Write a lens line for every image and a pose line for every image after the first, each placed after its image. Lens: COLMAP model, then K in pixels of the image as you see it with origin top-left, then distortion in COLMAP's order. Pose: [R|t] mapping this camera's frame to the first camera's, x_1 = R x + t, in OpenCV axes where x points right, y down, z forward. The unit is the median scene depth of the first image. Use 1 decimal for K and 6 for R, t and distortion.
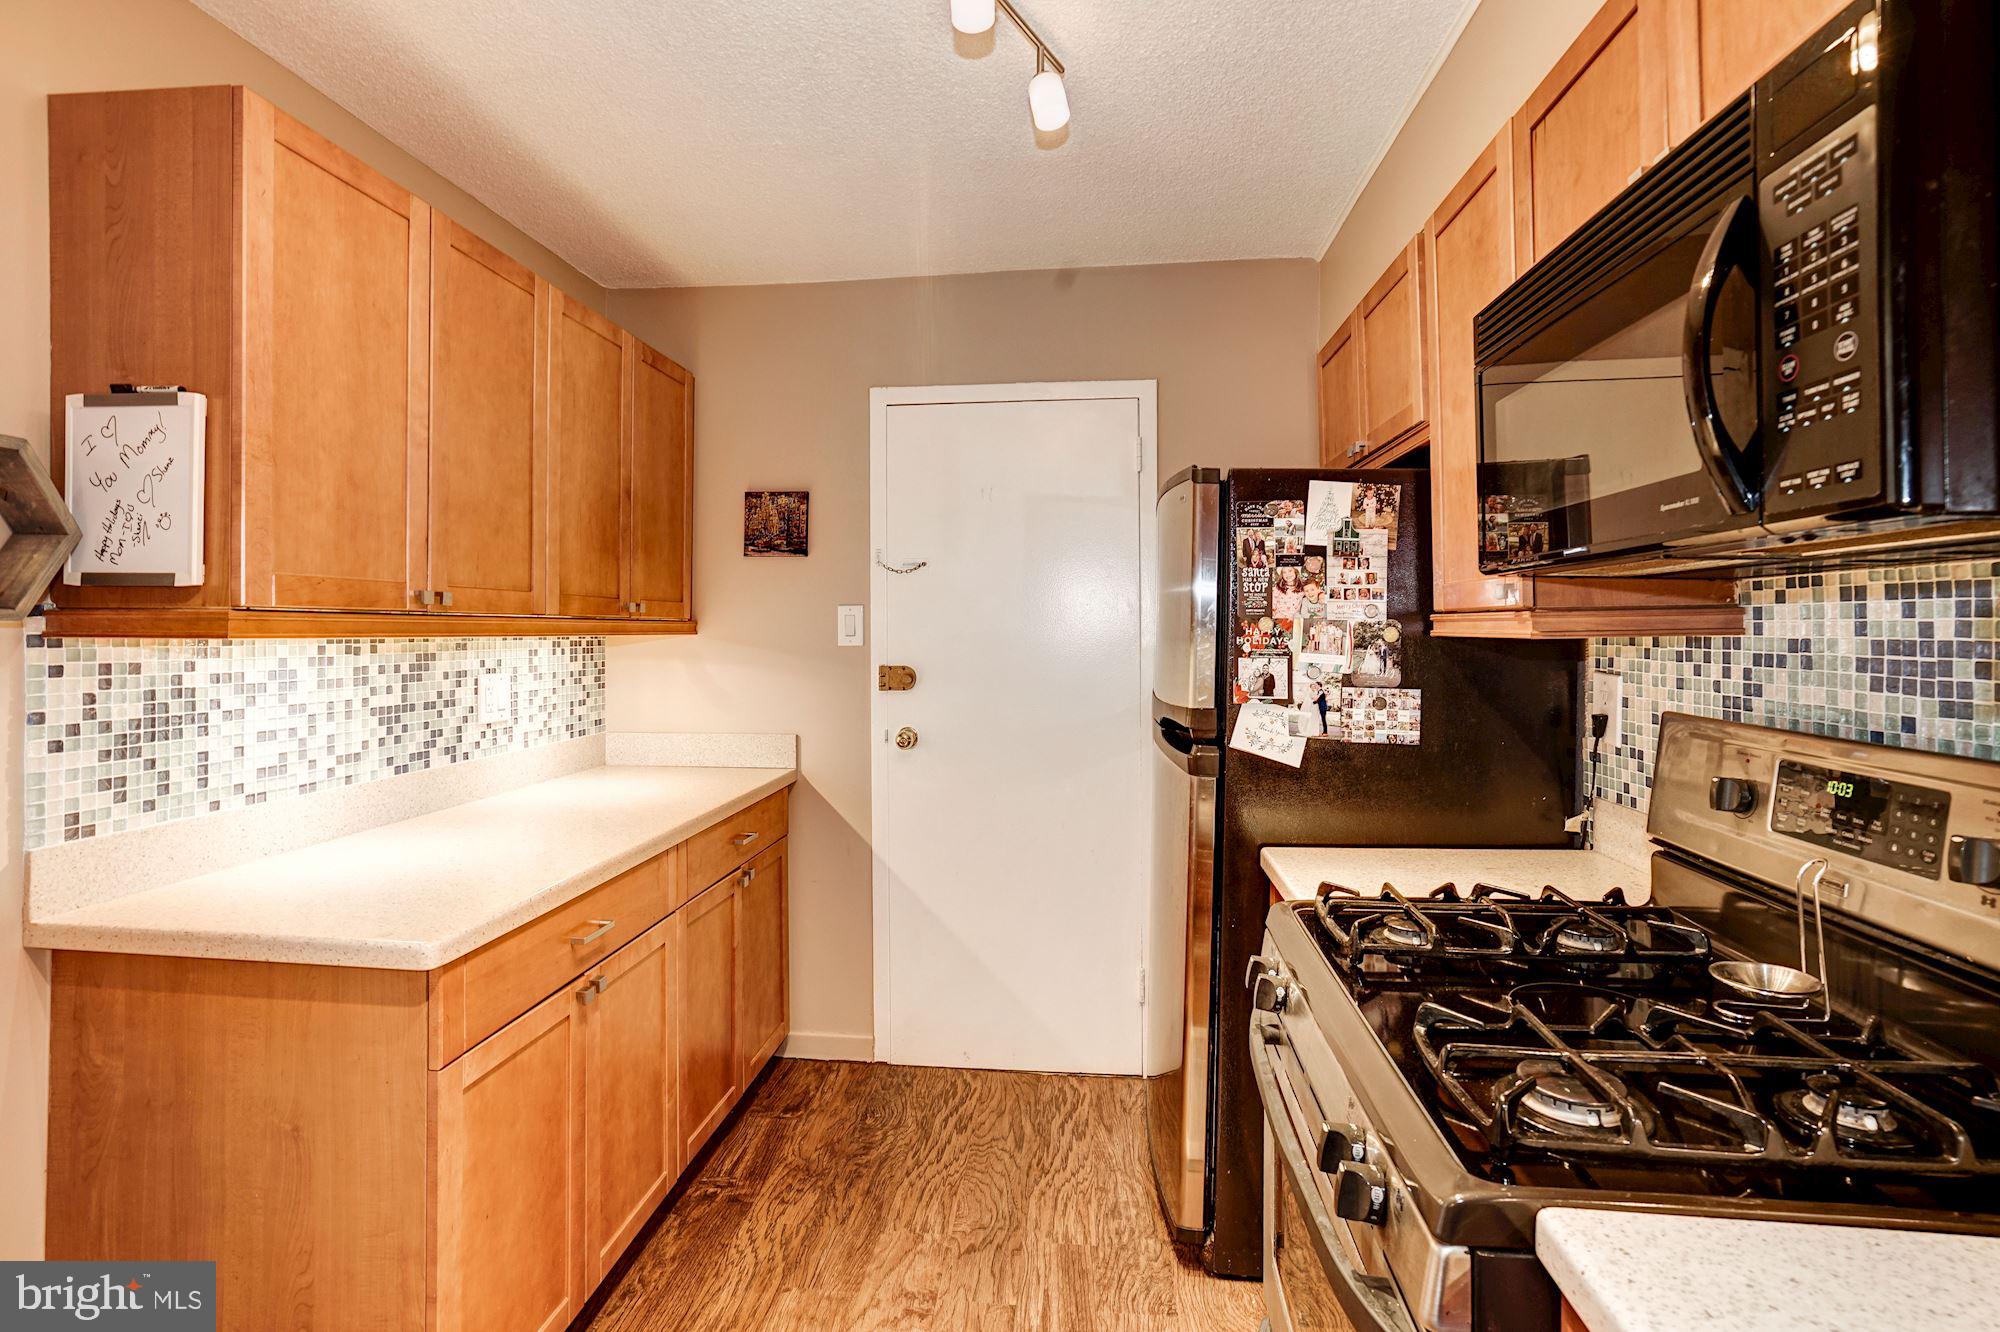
lens RADIAL K [[917.1, 0, 1007.1], [0, 917.1, 634.1], [0, 0, 1]] dist [-0.037875, 0.014998]
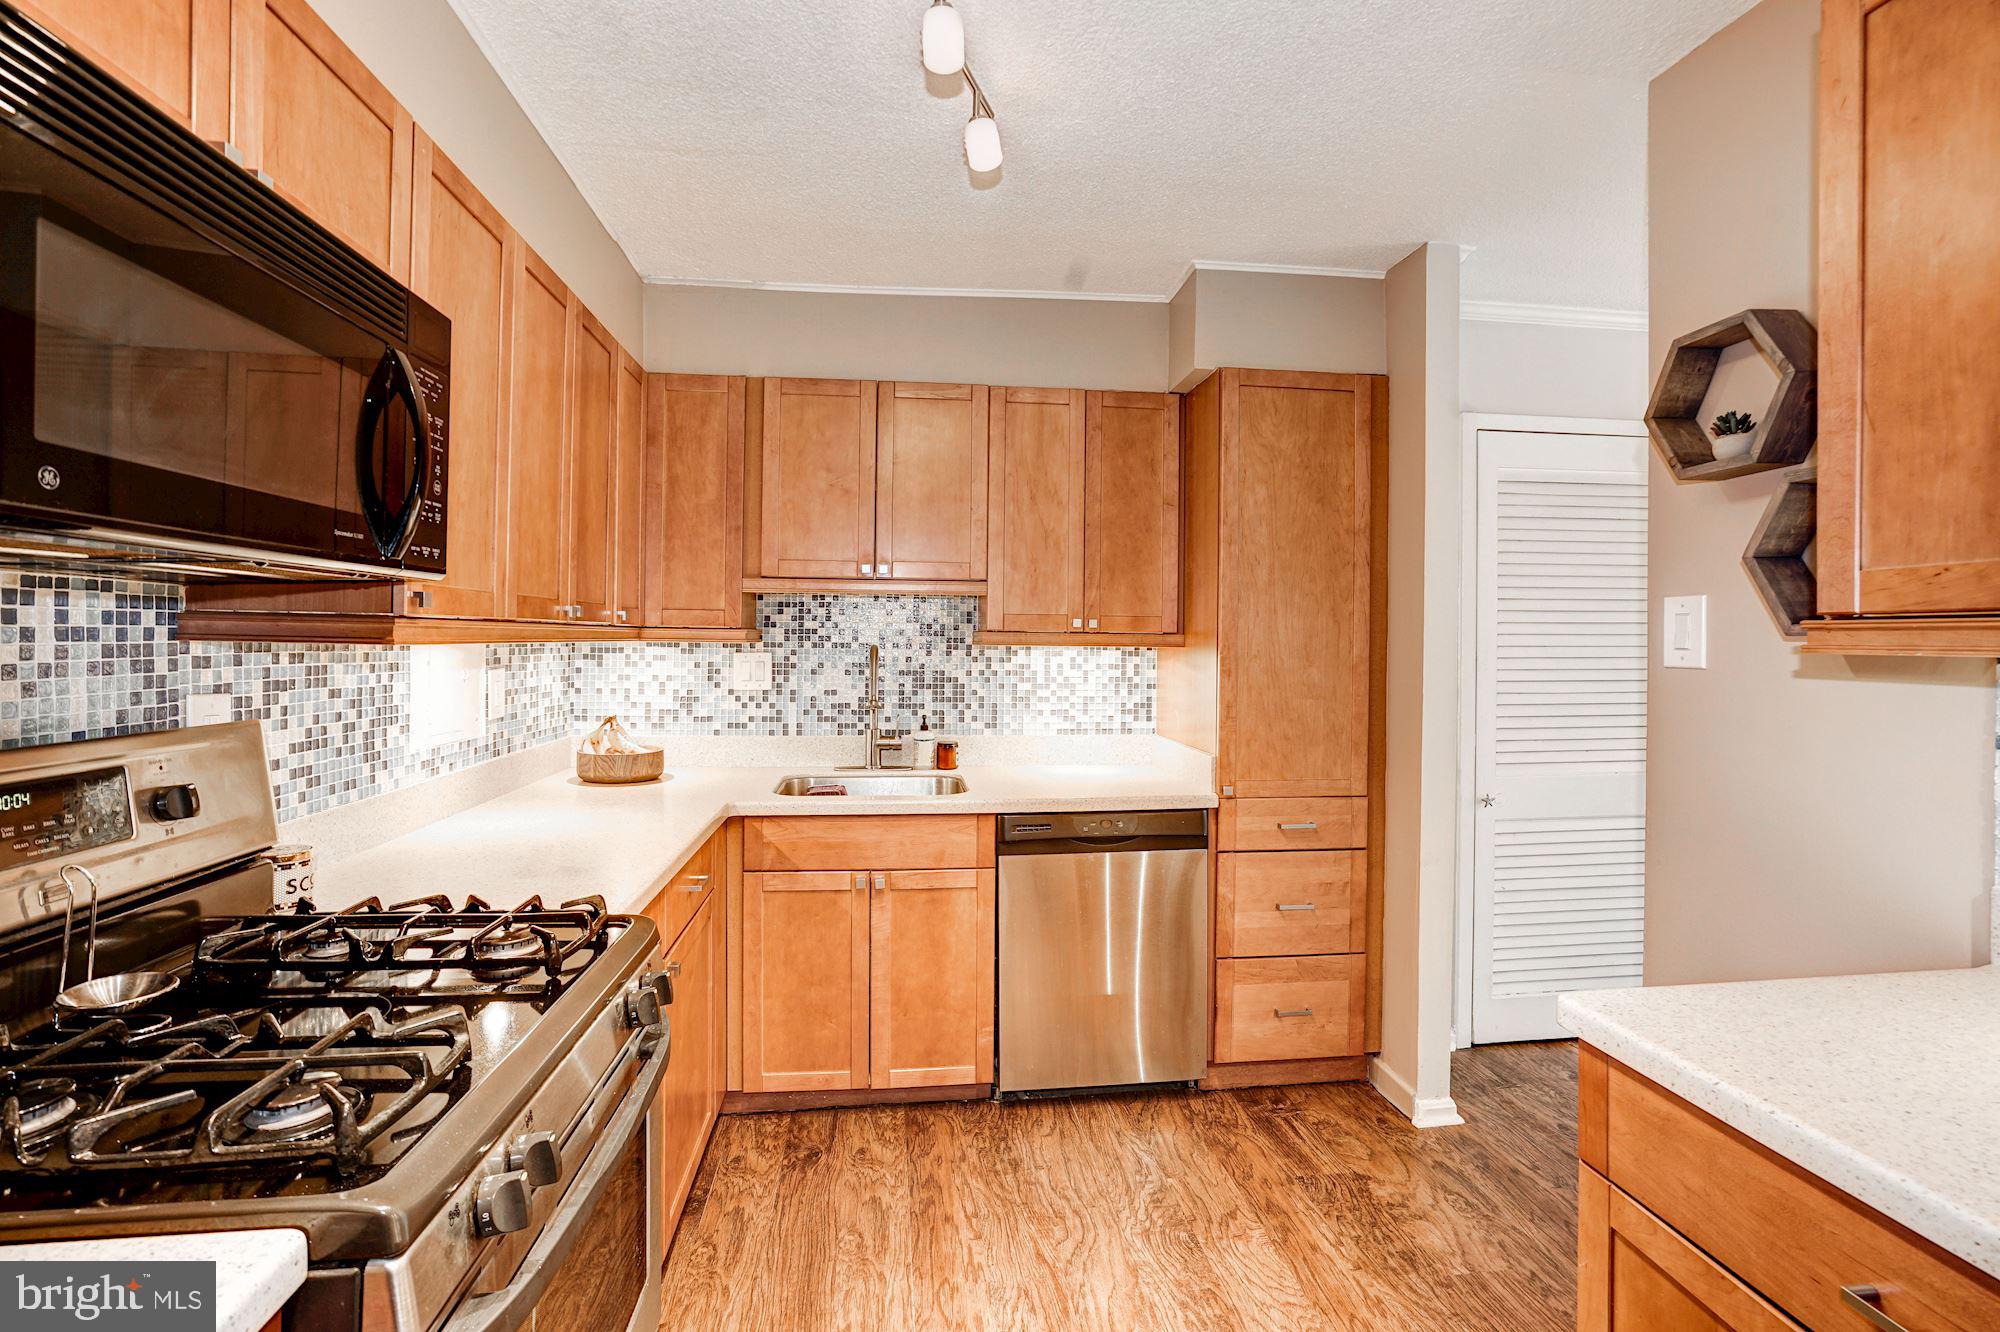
lens RADIAL K [[917.1, 0, 1005.1], [0, 917.1, 647.1], [0, 0, 1]] dist [-0.037875, 0.014998]
pose [[-0.976798, -0.003193, -0.214140, 0.063802], [-0.005264, 0.999945, 0.009099, -0.002140], [0.214100, 0.010015, -0.976761, 1.205463]]
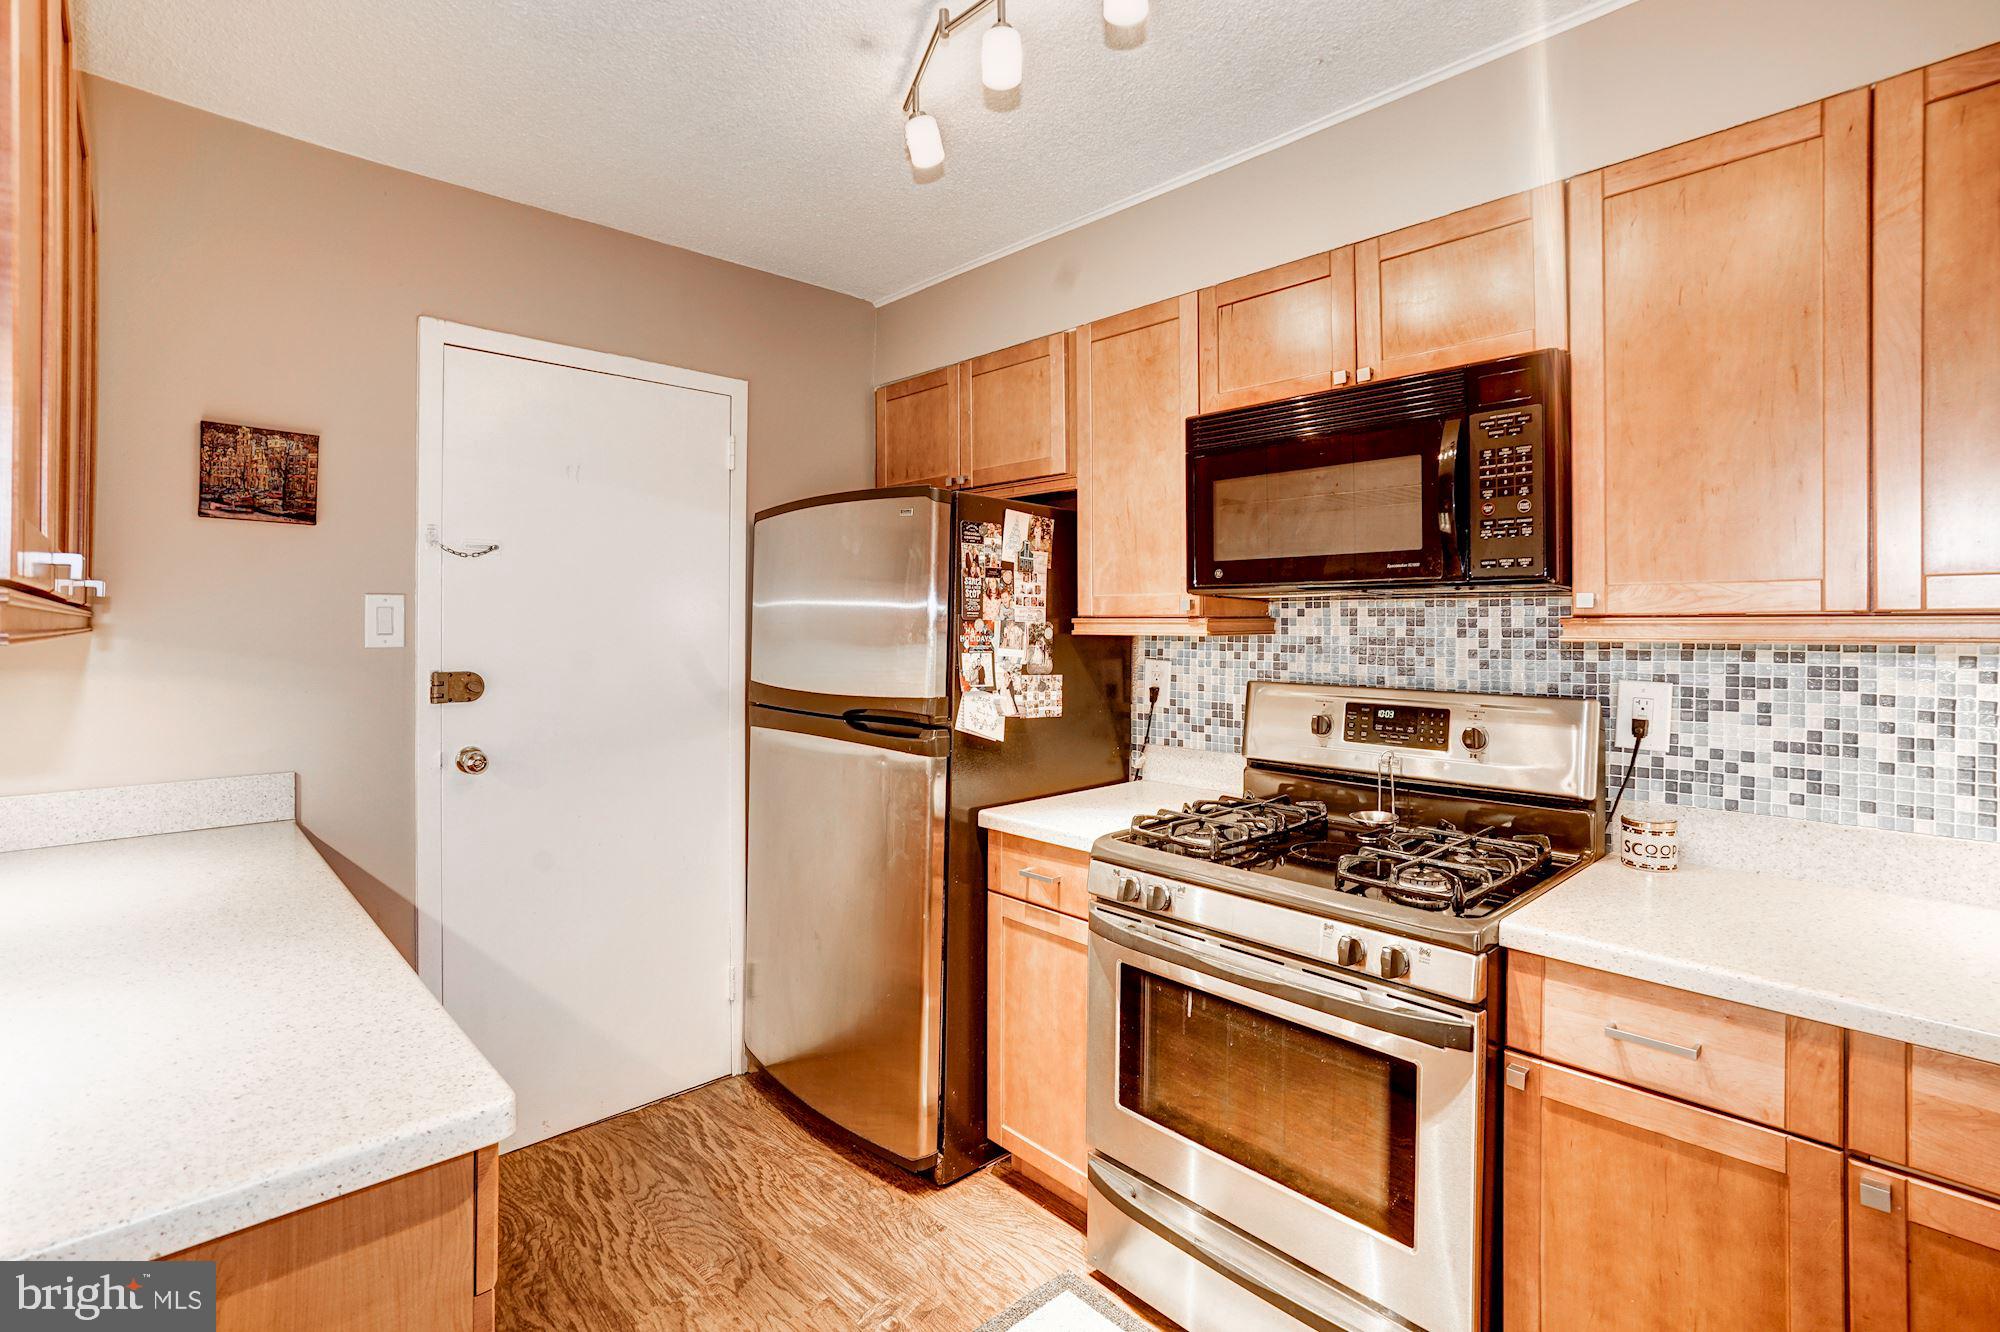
lens RADIAL K [[917.1, 0, 985.1], [0, 917.1, 630.5], [0, 0, 1]] dist [-0.037875, 0.014998]
pose [[0.659648, 0.001466, 0.751574, -0.624957], [-0.002513, 0.999997, 0.000255, -0.003776], [-0.751571, -0.002057, 0.659649, 0.199925]]
